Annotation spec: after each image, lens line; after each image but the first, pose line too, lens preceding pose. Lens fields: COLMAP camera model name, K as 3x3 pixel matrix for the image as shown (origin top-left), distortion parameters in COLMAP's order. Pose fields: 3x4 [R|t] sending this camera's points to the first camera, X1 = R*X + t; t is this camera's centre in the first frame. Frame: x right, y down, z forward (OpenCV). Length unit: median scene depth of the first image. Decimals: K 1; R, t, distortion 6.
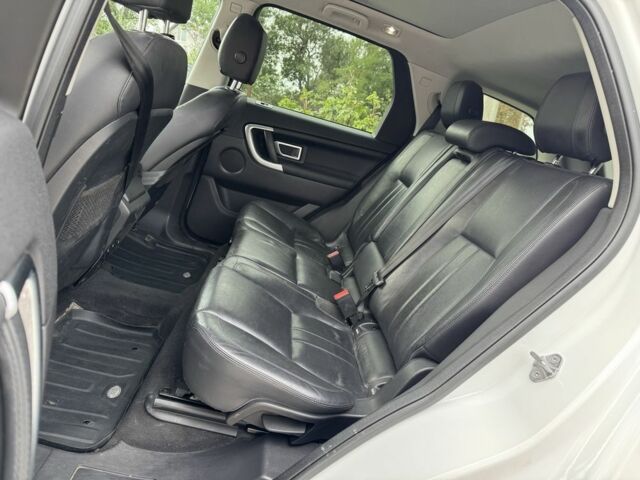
lens RADIAL K [[457.0, 0, 320.0], [0, 457.0, 240.0], [0, 0, 1]] dist [0.048349, -0.065385]
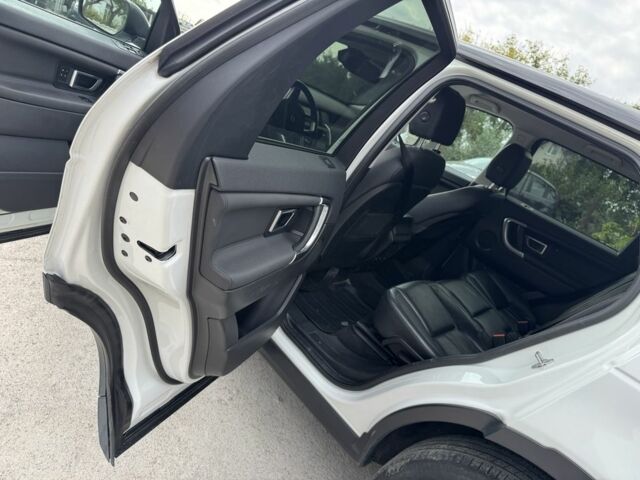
lens RADIAL K [[445.4, 0, 313.7], [0, 445.4, 240.2], [0, 0, 1]] dist [0.063986, -0.054124]
pose [[0.722560, 0.269229, -0.636728, 0.377687], [-0.389987, 0.919243, -0.053871, 0.126964], [0.570804, 0.287241, 0.769204, -0.395485]]
